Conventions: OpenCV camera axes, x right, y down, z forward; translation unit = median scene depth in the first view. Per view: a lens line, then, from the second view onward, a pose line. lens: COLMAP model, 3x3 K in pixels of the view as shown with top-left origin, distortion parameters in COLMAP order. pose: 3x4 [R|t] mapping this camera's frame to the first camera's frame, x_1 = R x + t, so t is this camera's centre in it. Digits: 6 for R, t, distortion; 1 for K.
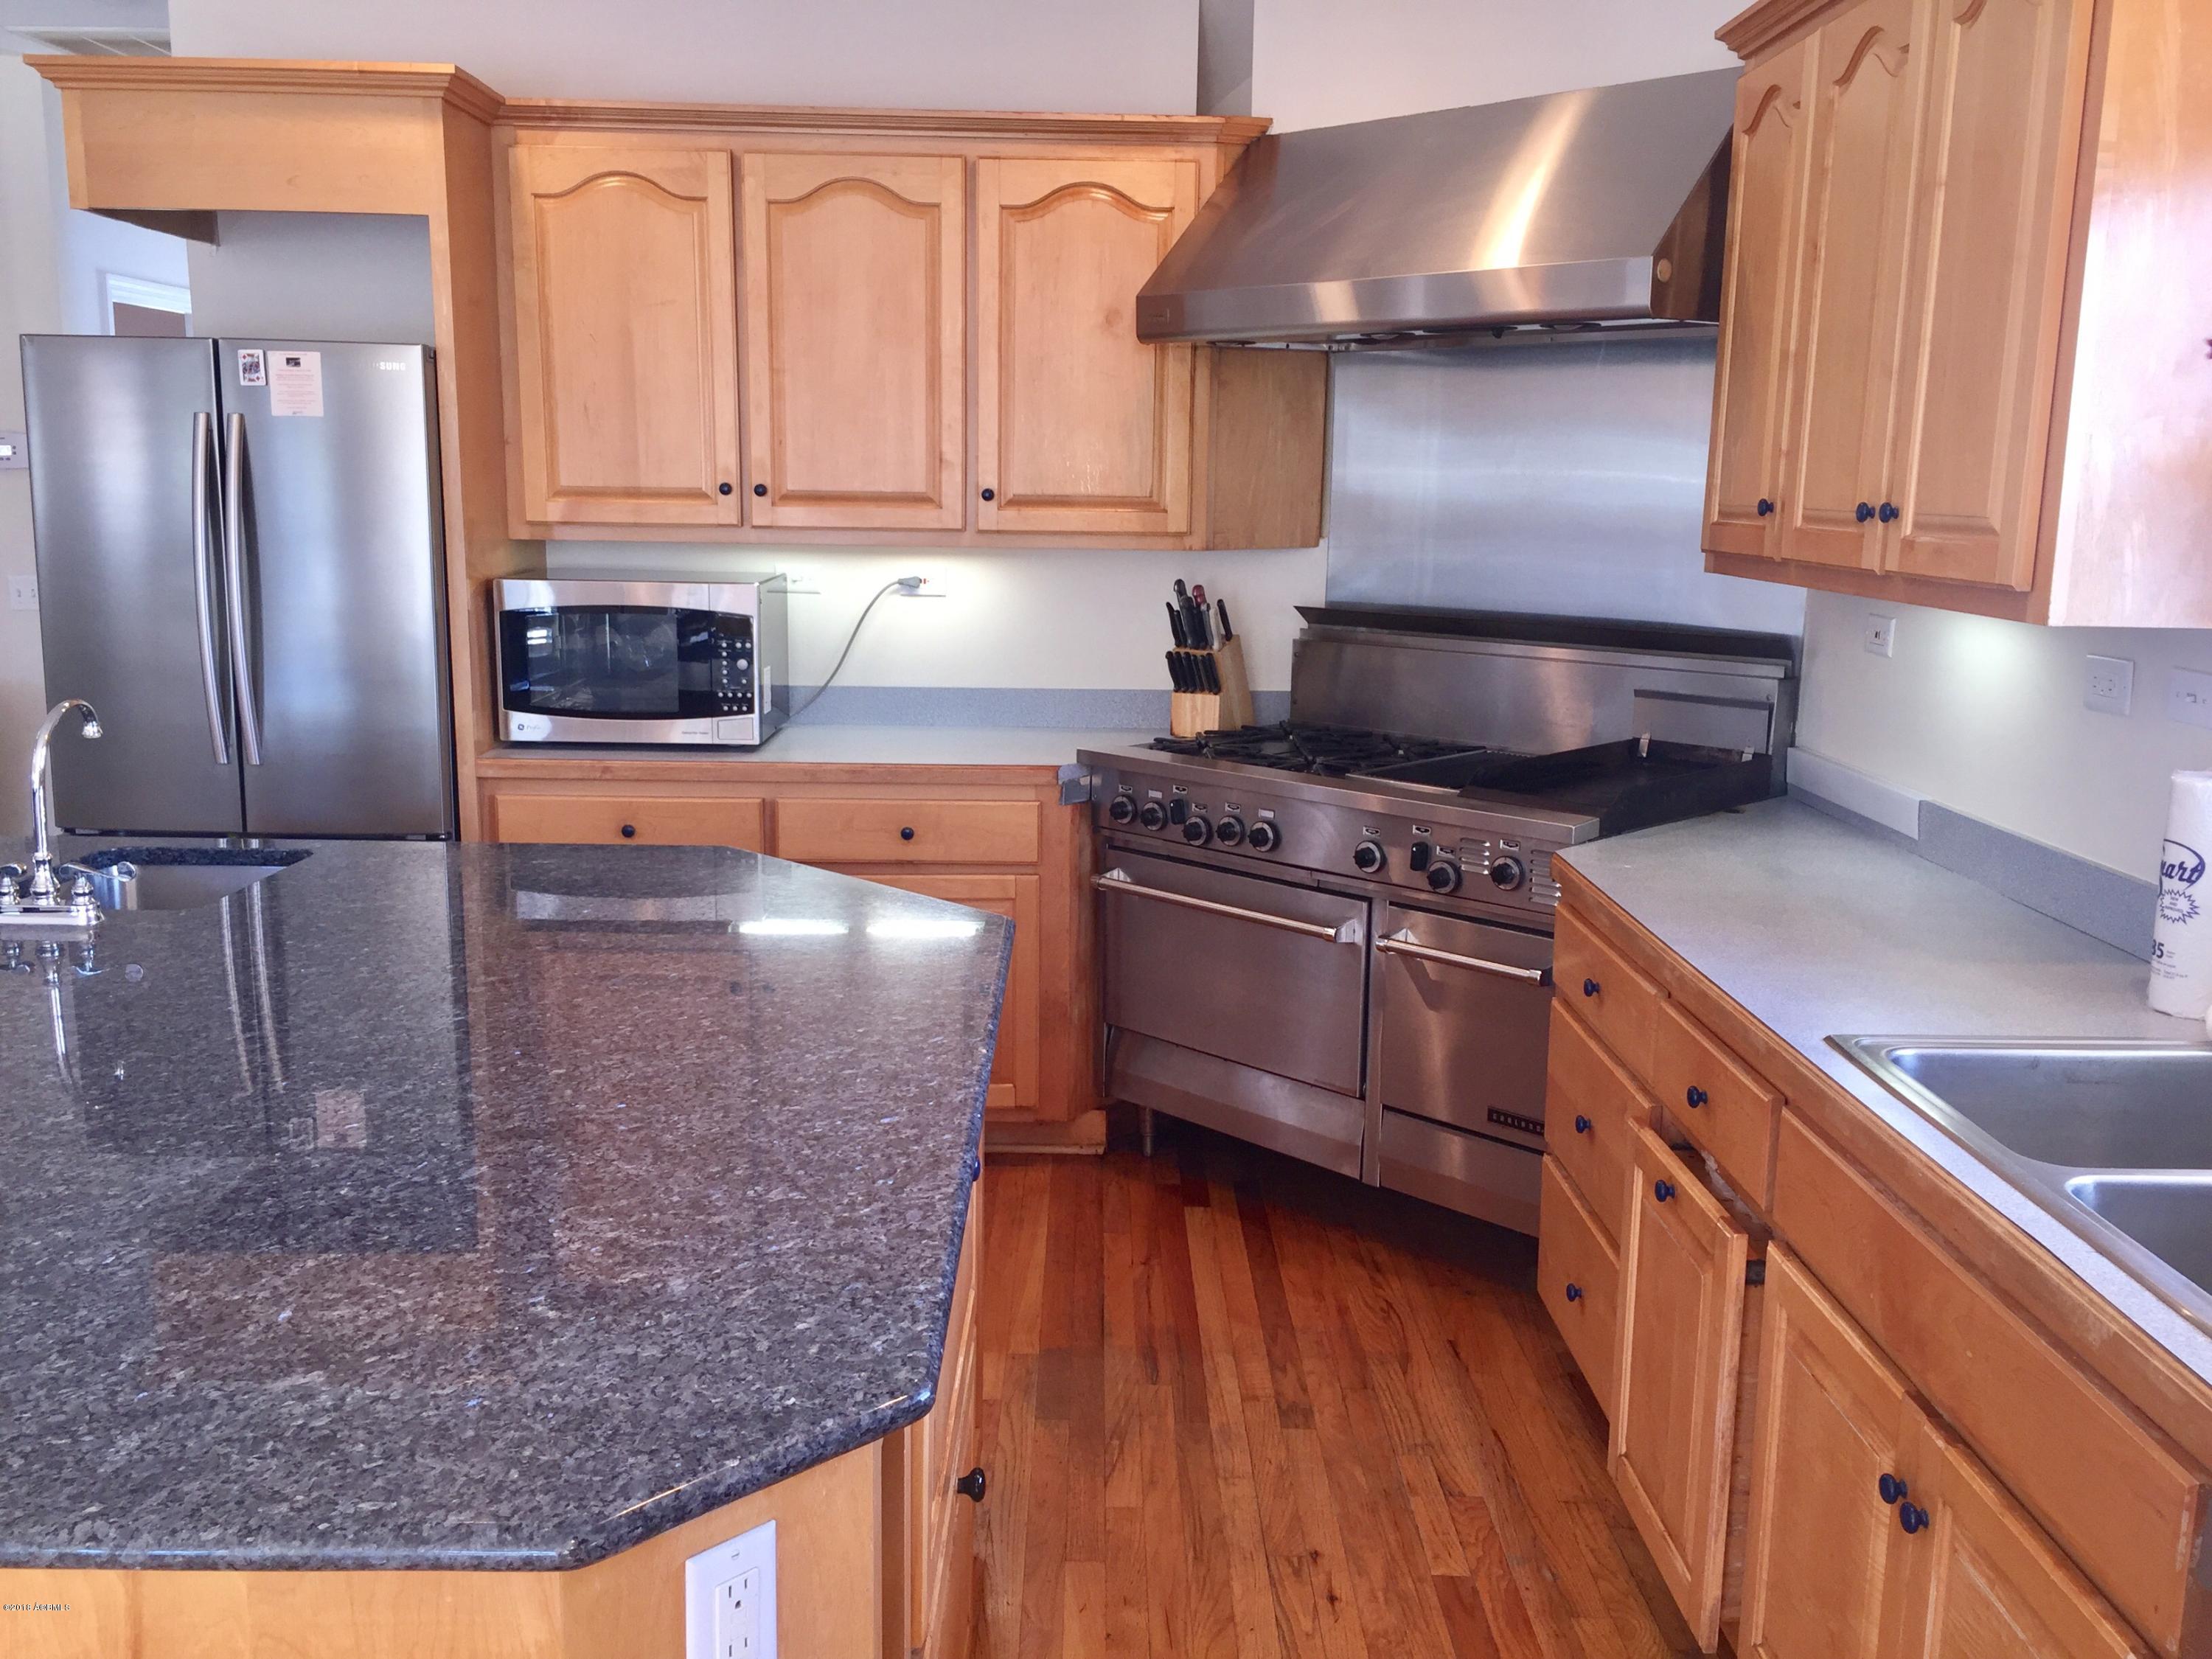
lens RADIAL K [[1879.2, 0, 1103.8], [0, 1879.2, 815.9], [0, 0, 1]] dist [0.053823, -0.052301]
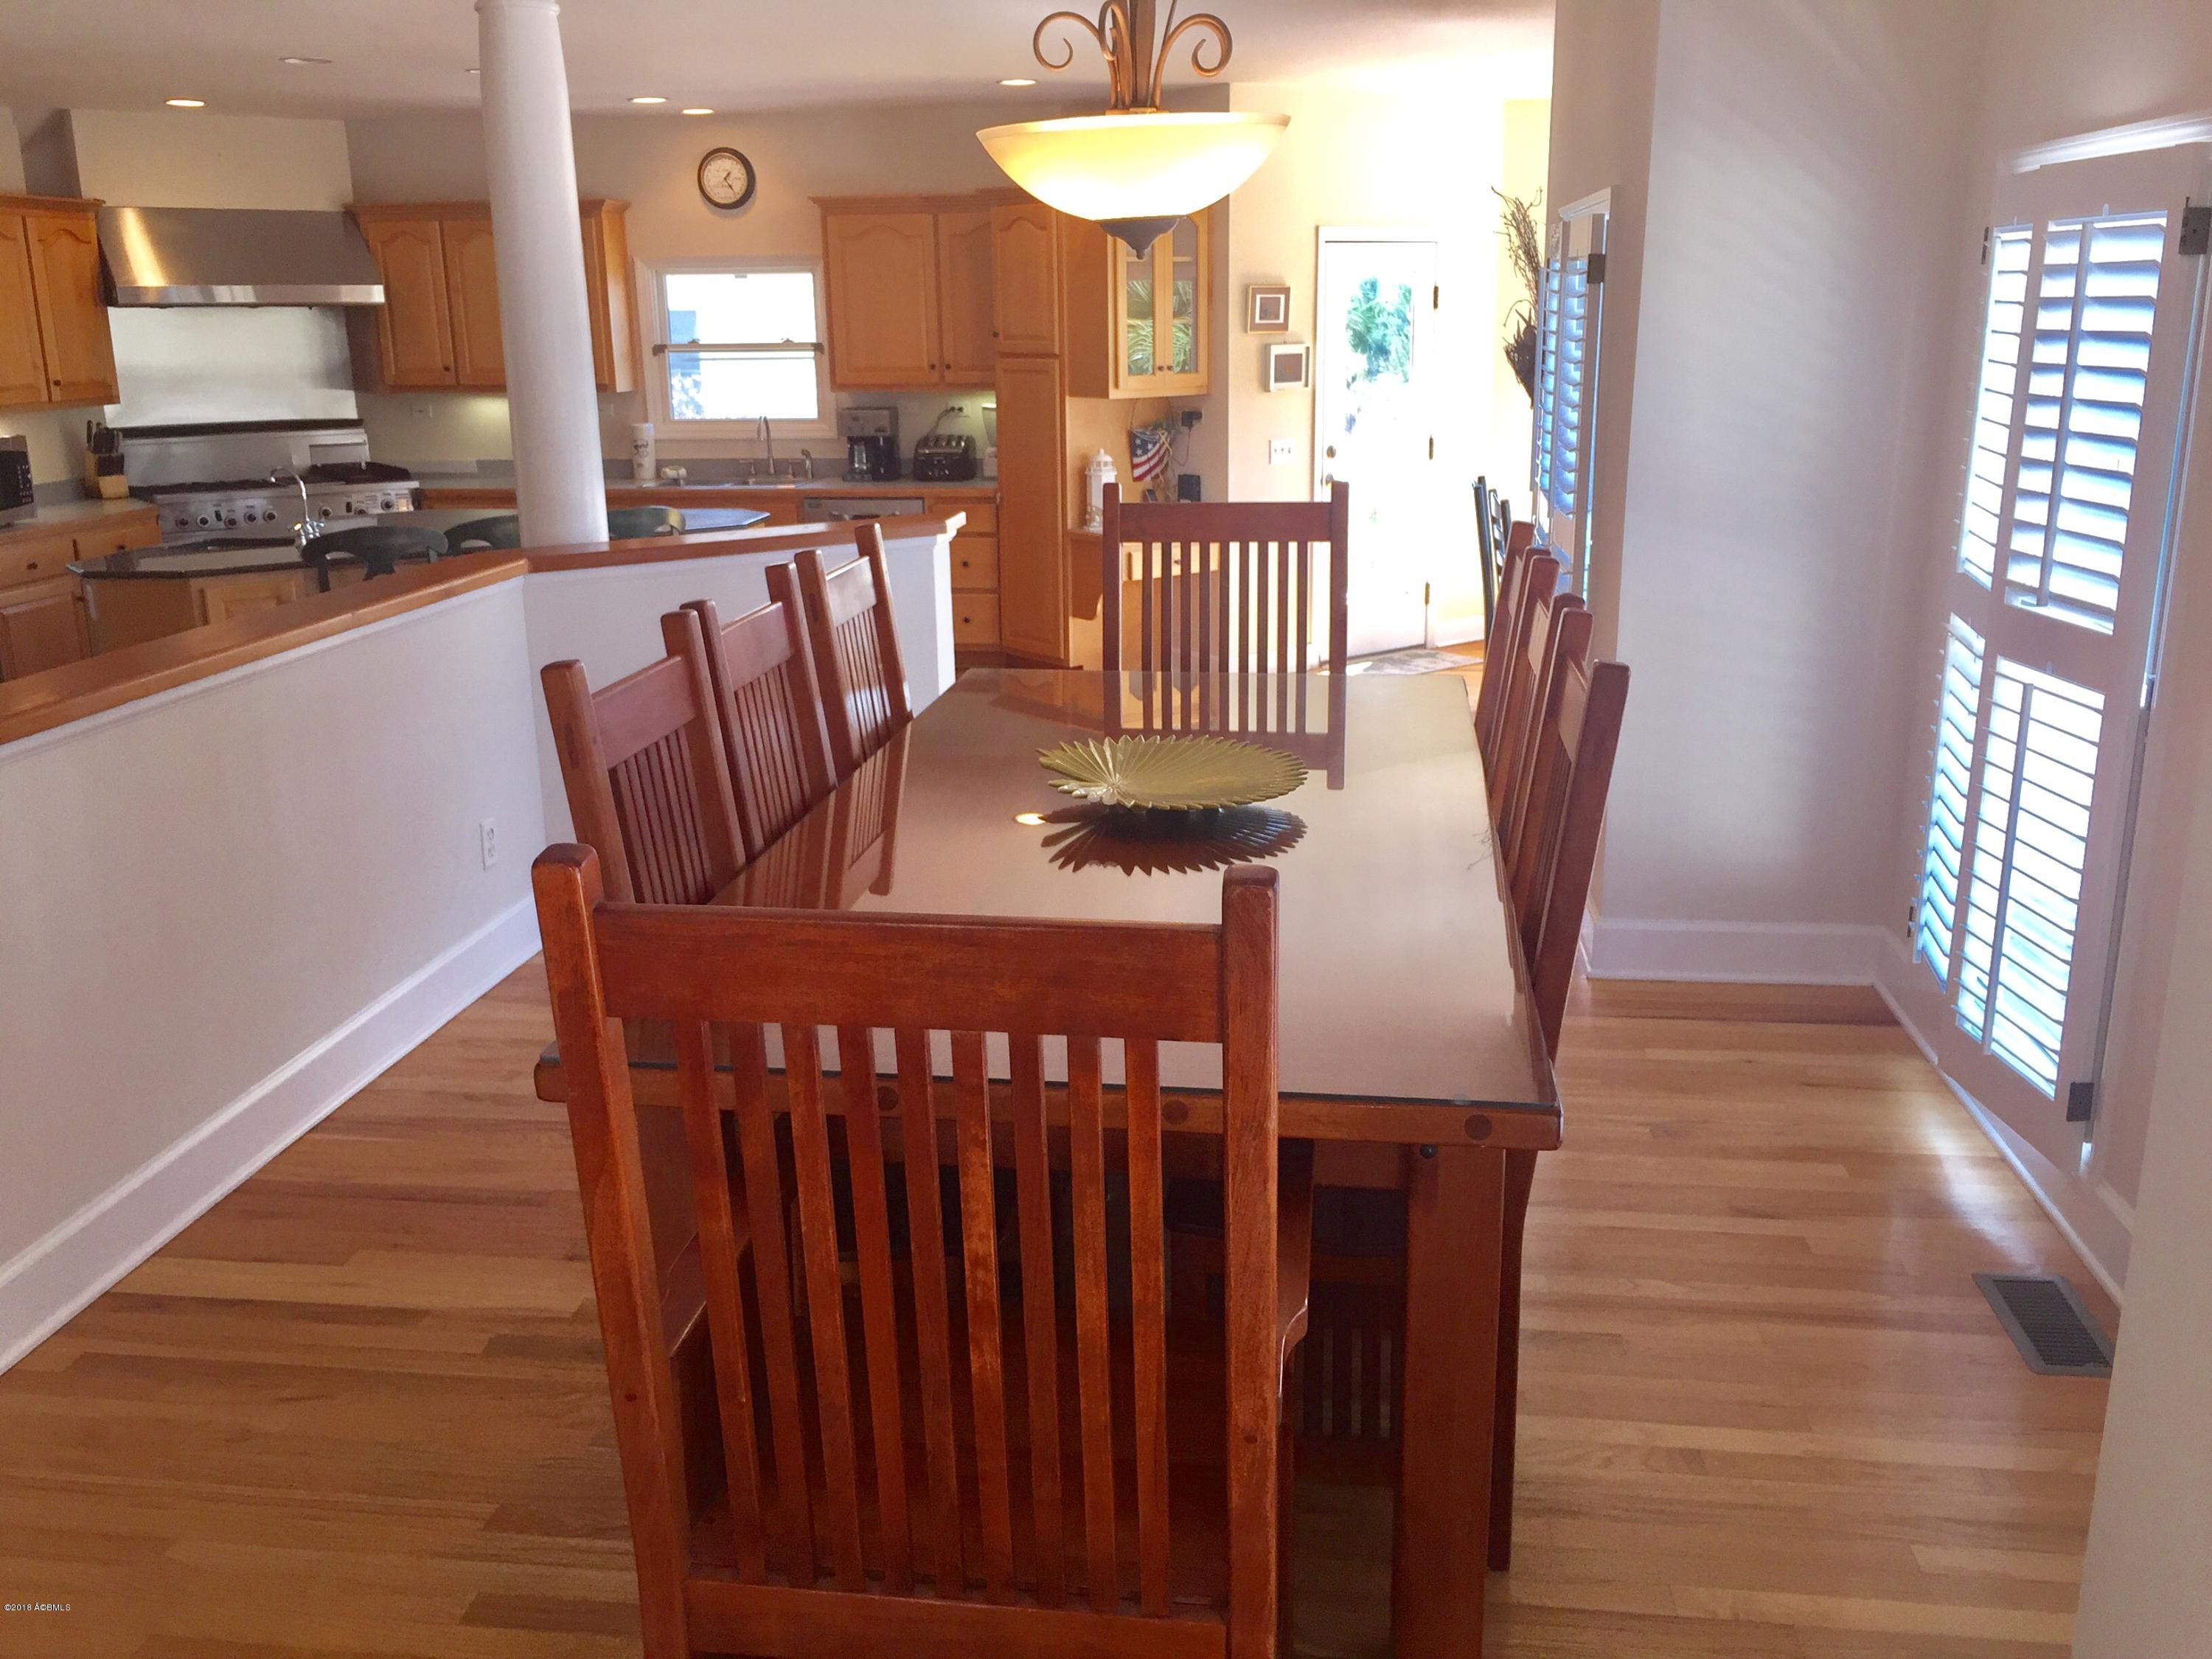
lens RADIAL K [[1879.2, 0, 1102.3], [0, 1879.2, 818.1], [0, 0, 1]] dist [0.053823, -0.052301]
pose [[0.129971, -0.276339, 0.952231, -2.010449], [0.192385, 0.949154, 0.249187, -0.021377], [-0.972675, 0.150808, 0.176526, -0.380480]]
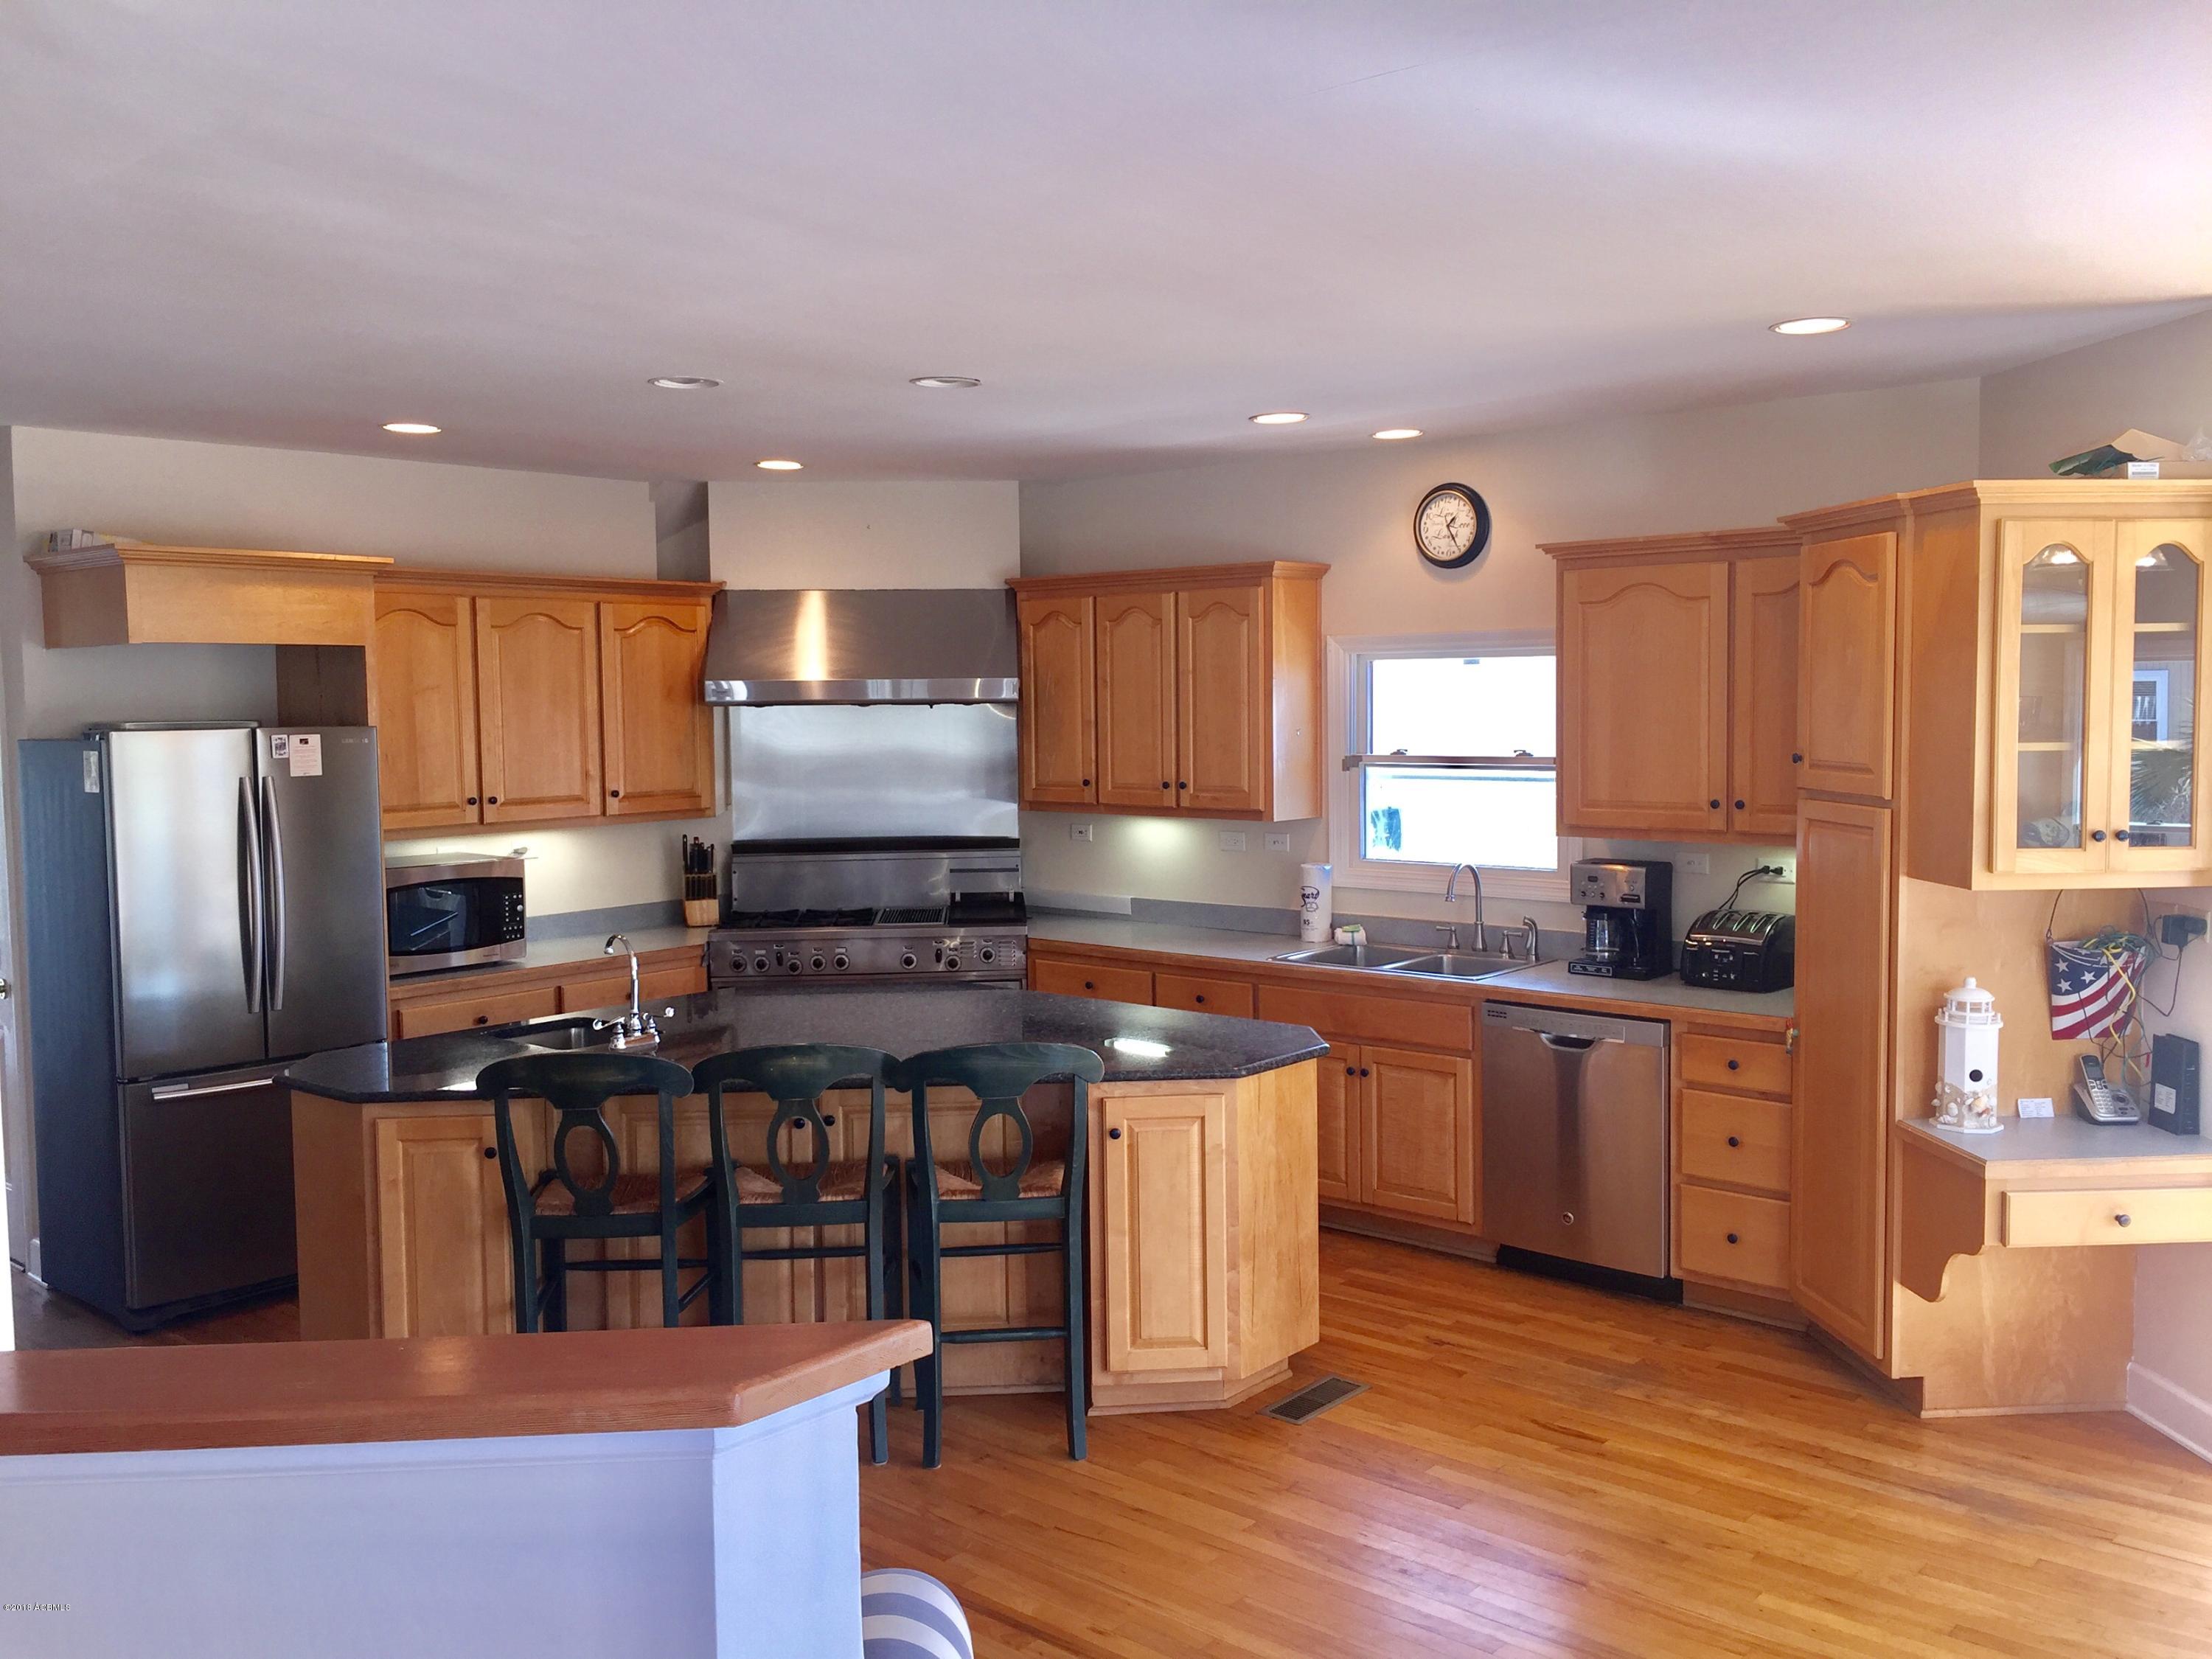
lens RADIAL K [[1879.2, 0, 1117.1], [0, 1879.2, 820.3], [0, 0, 1]] dist [0.053823, -0.052301]
pose [[0.657487, -0.074127, 0.749811, -1.046497], [0.154756, 0.987218, -0.038104, -0.014225], [-0.737402, 0.141091, 0.660554, -0.445972]]
